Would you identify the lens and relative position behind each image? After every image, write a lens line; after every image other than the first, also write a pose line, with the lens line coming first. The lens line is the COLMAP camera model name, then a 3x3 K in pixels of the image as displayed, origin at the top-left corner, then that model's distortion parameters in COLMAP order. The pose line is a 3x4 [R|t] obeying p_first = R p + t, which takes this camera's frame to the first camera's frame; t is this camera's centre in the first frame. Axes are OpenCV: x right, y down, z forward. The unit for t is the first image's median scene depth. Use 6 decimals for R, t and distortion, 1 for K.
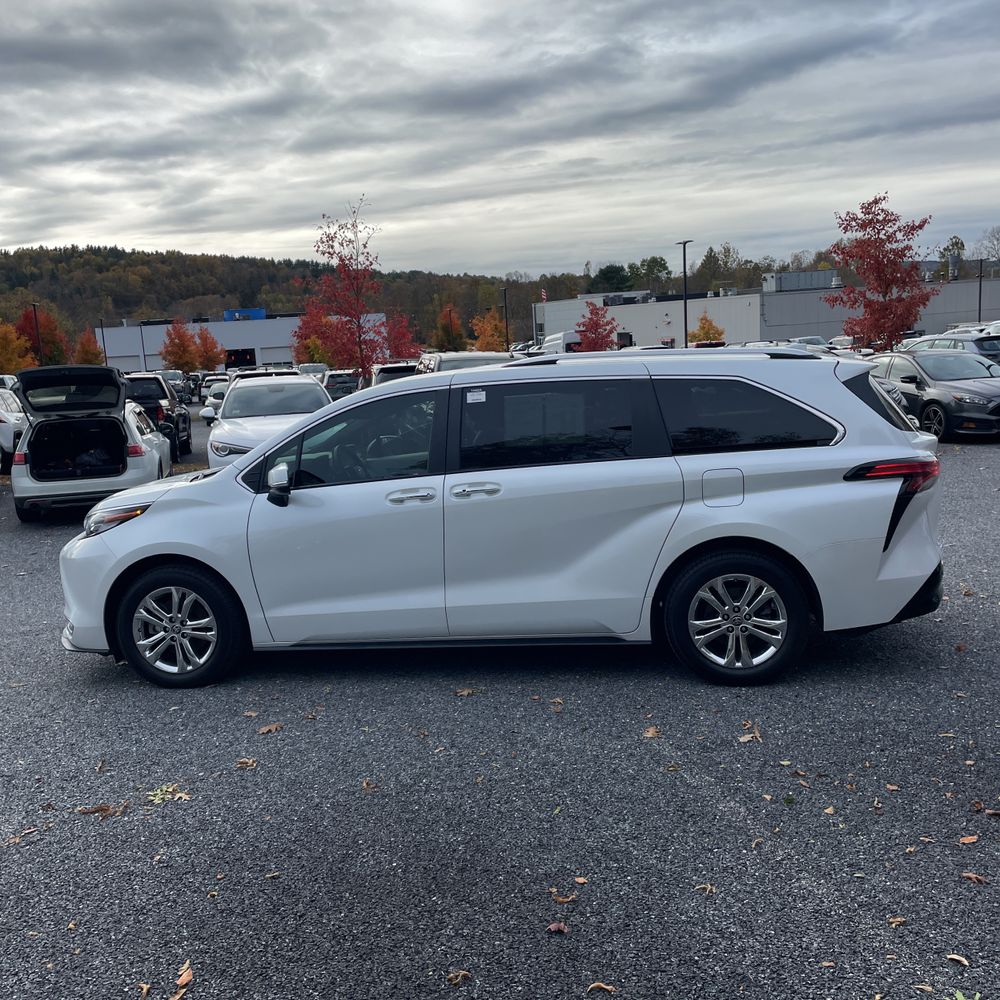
lens RADIAL K [[1008.1, 0, 499.1], [0, 1008.1, 502.4], [0, 0, 1]] dist [0.033414, 0.000000]
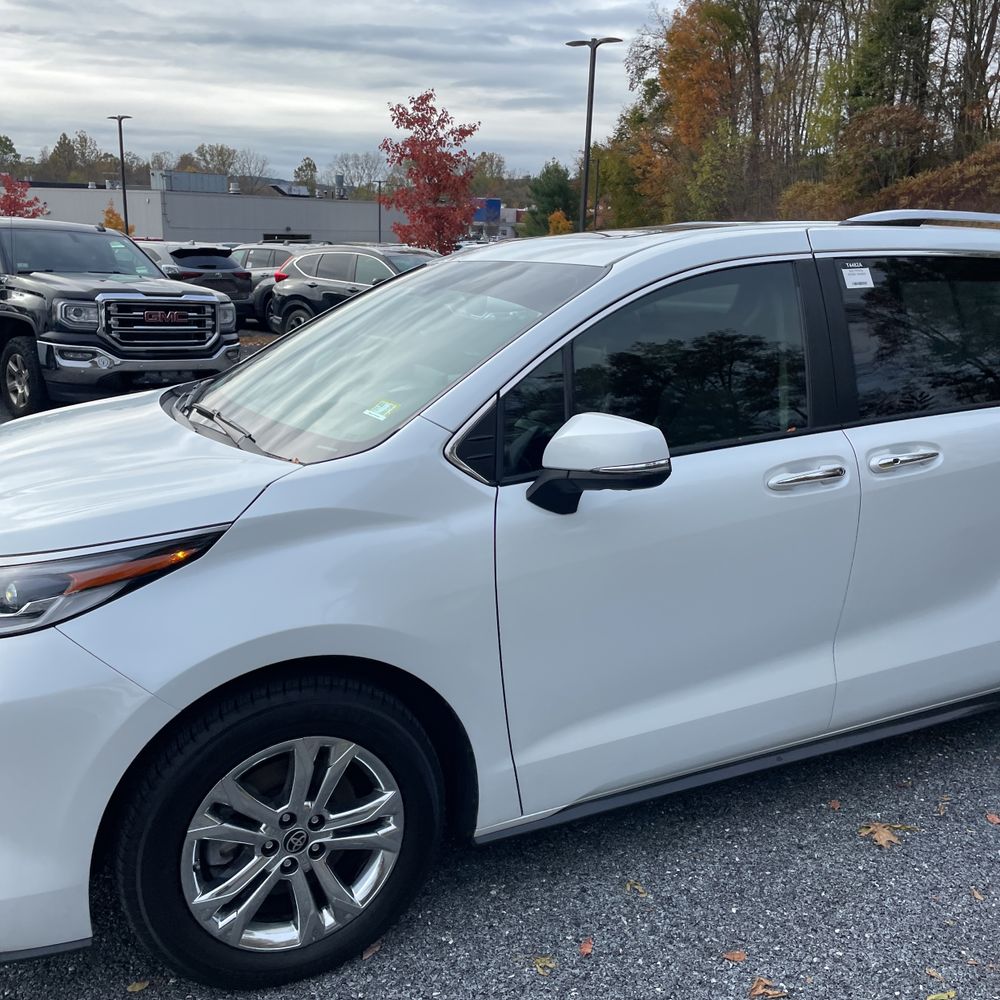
lens RADIAL K [[1008.1, 0, 496.7], [0, 1008.1, 493.4], [0, 0, 1]] dist [0.033414, 0.000000]
pose [[0.823663, -0.062300, 0.563646, -0.468913], [0.017535, 0.996270, 0.084494, -0.039766], [-0.566808, -0.059711, 0.821683, 0.648085]]
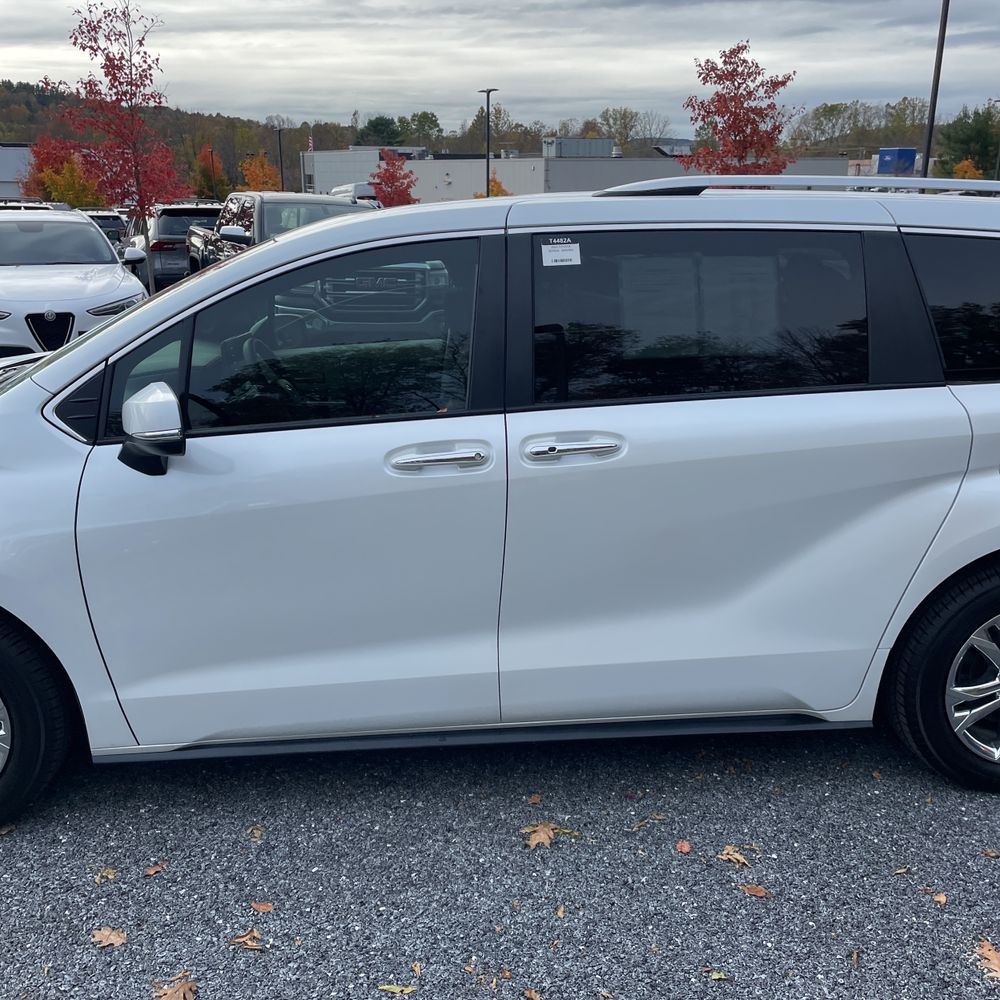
lens RADIAL K [[1008.1, 0, 499.1], [0, 1008.1, 496.6], [0, 0, 1]] dist [0.033414, 0.000000]
pose [[0.973237, -0.008774, 0.229635, -0.163242], [-0.020293, 0.992086, 0.123913, -0.046026], [-0.228905, -0.125257, 0.965357, 0.497360]]
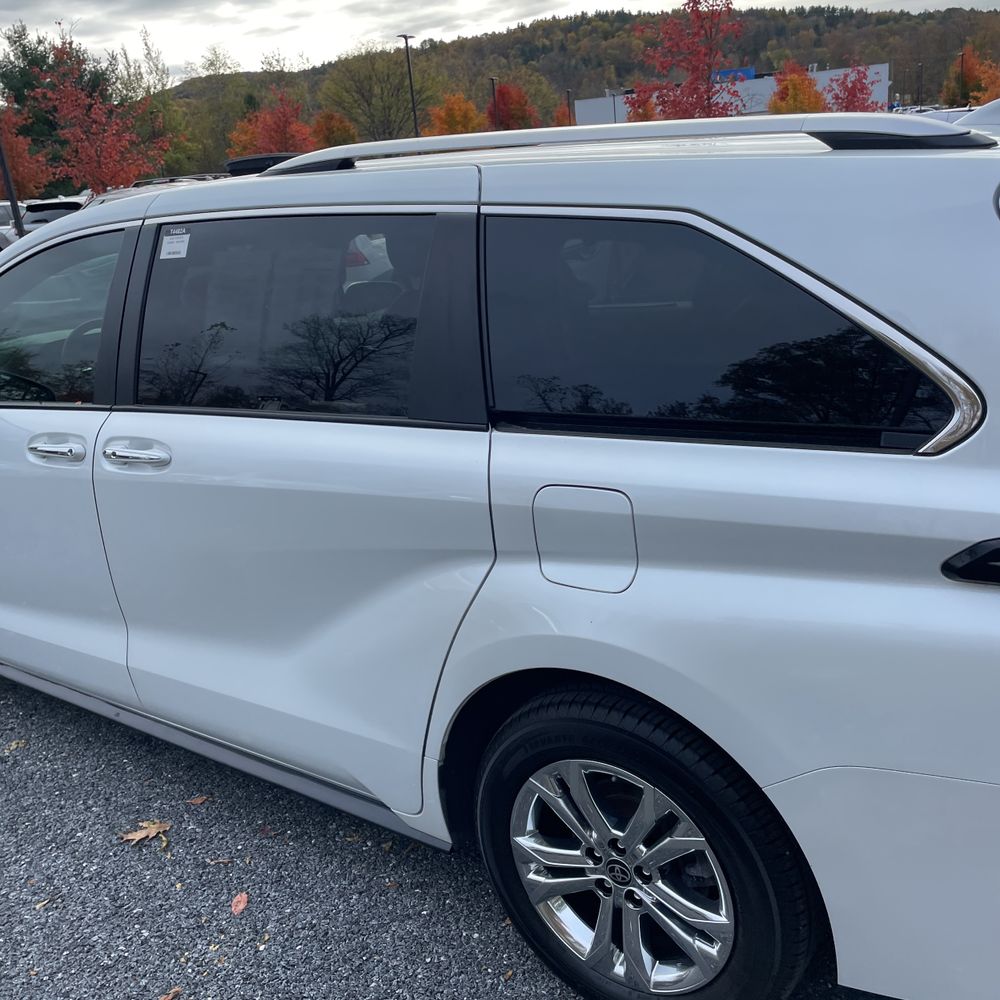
lens RADIAL K [[1008.1, 0, 489.6], [0, 1008.1, 500.3], [0, 0, 1]] dist [0.033414, 0.000000]
pose [[0.890880, 0.128996, -0.435537, 0.315800], [-0.034318, 0.975203, 0.218637, -0.095053], [0.452940, -0.179832, 0.873216, 0.620172]]
